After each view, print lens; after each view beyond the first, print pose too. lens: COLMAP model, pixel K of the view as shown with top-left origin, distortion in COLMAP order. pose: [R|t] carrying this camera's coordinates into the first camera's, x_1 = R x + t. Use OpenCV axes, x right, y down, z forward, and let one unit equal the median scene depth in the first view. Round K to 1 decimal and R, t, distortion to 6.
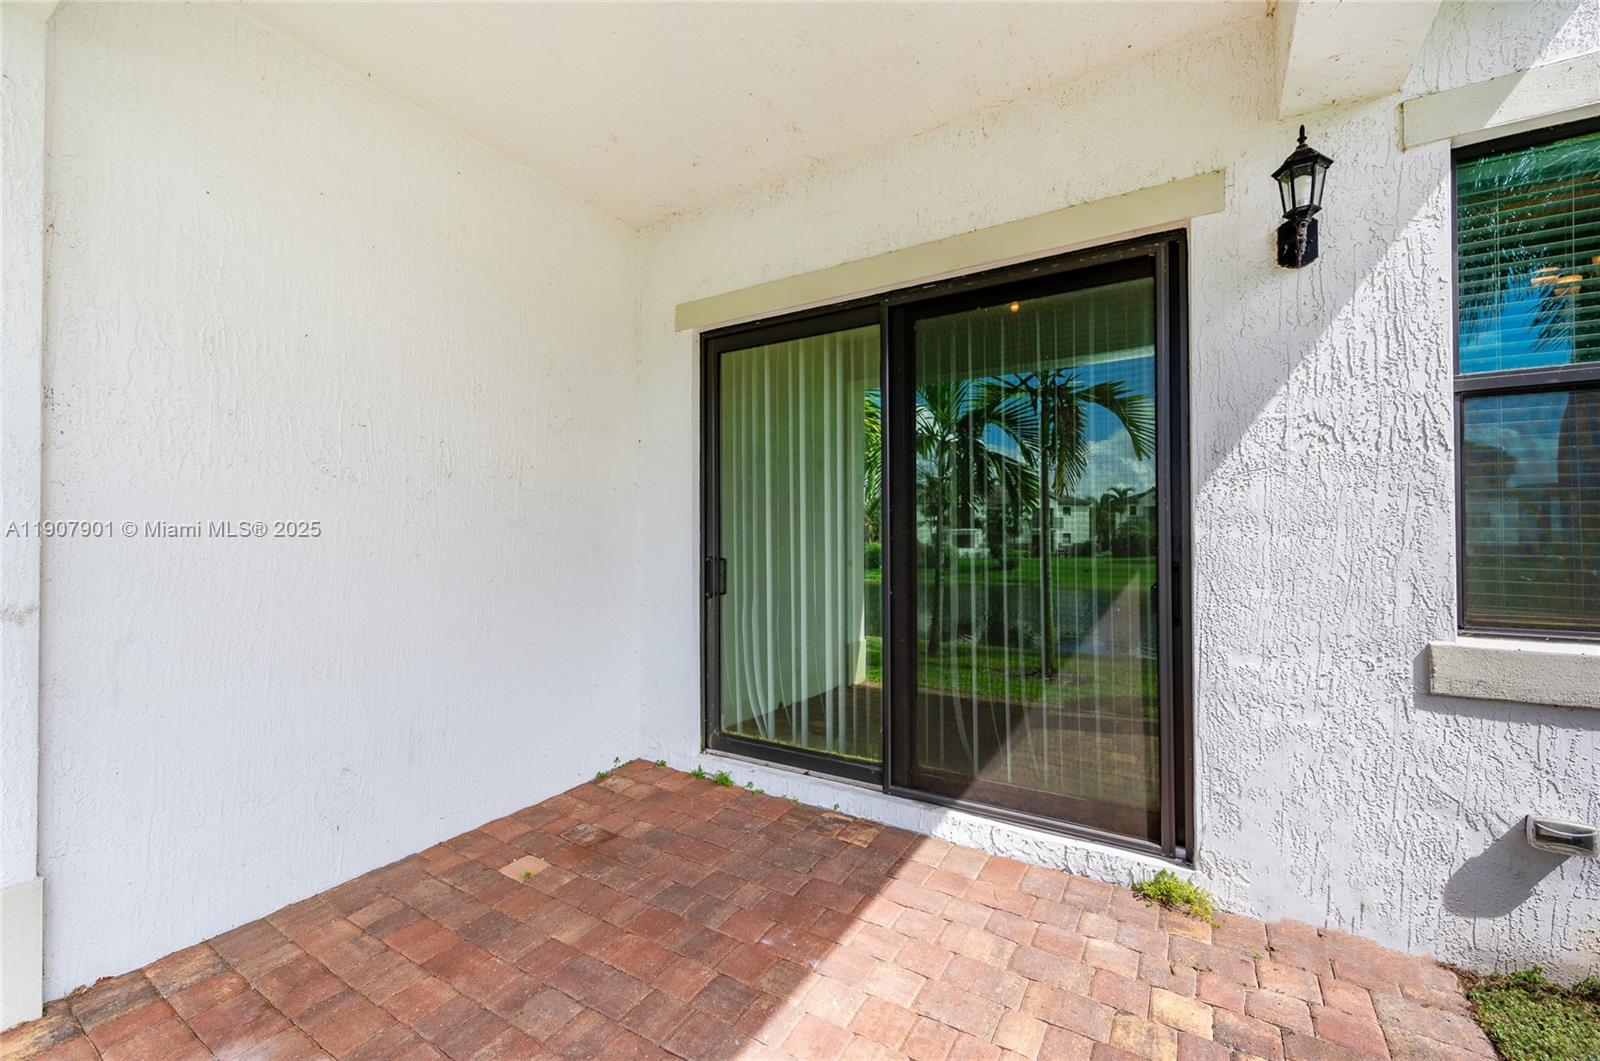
lens RADIAL K [[654.5, 0, 806.2], [0, 654.5, 532.1], [0, 0, 1]] dist [0.000218, -0.000721]
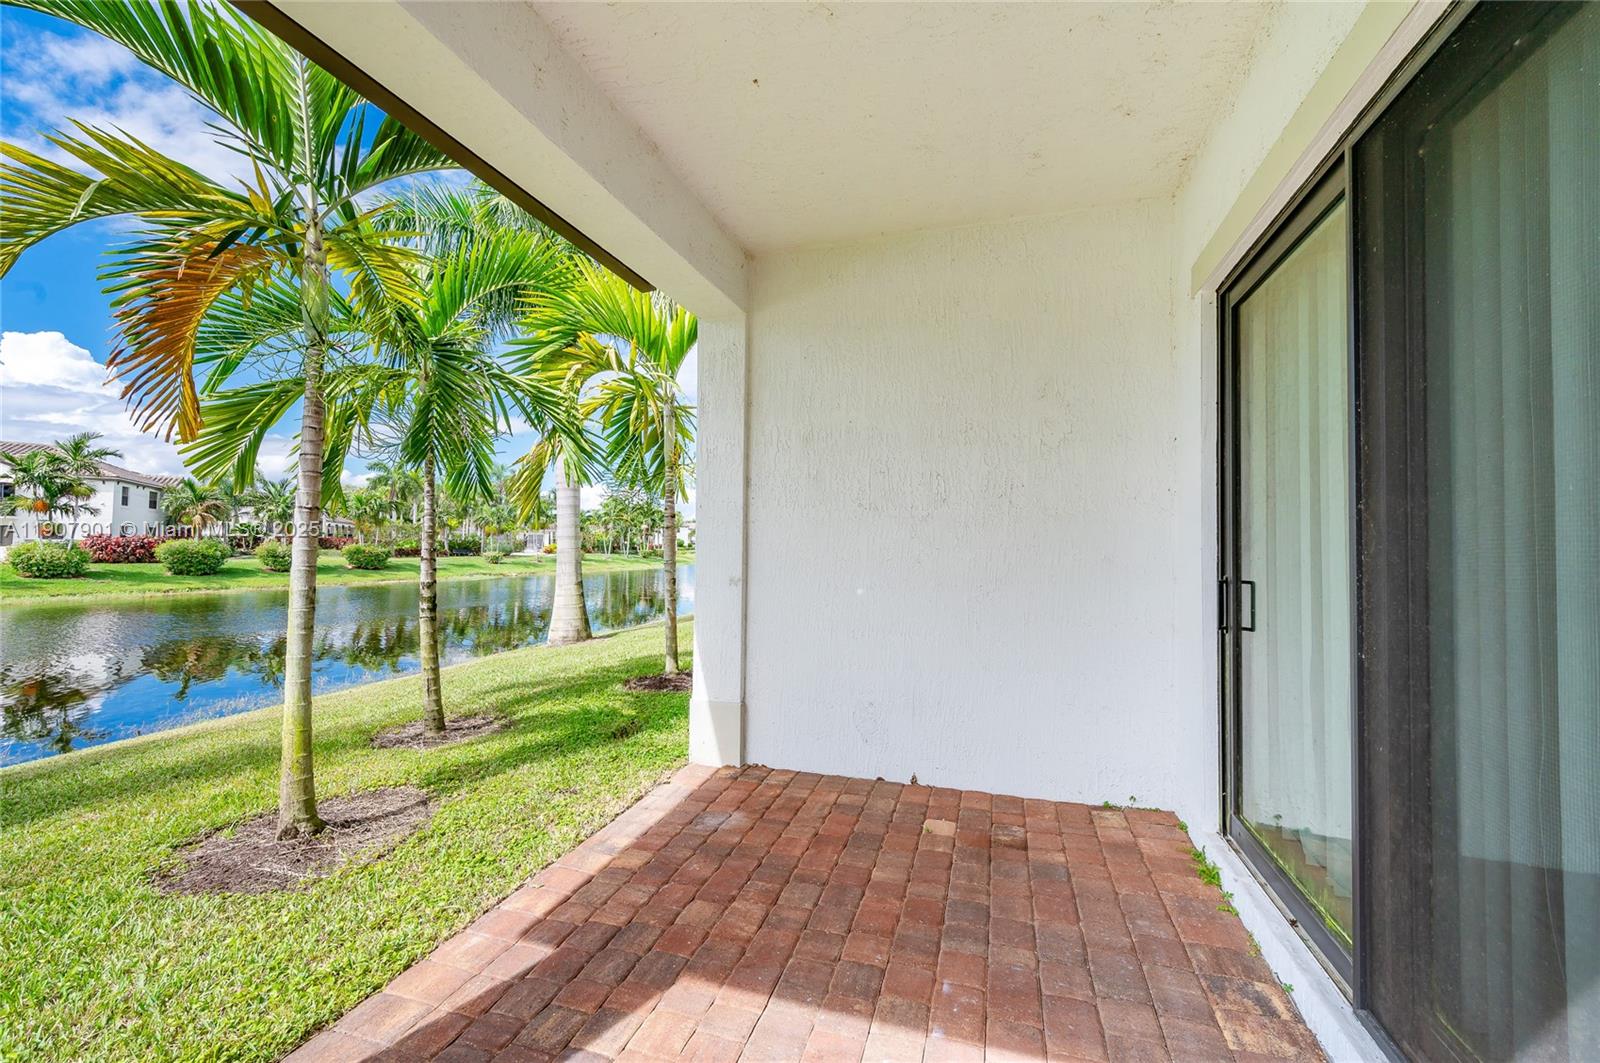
lens RADIAL K [[654.5, 0, 802.0], [0, 654.5, 534.3], [0, 0, 1]] dist [0.000218, -0.000721]
pose [[0.228615, -0.001457, -0.973516, 0.606439], [-0.007564, 0.999966, -0.003273, -0.009656], [0.973488, 0.008112, 0.228596, 0.442039]]
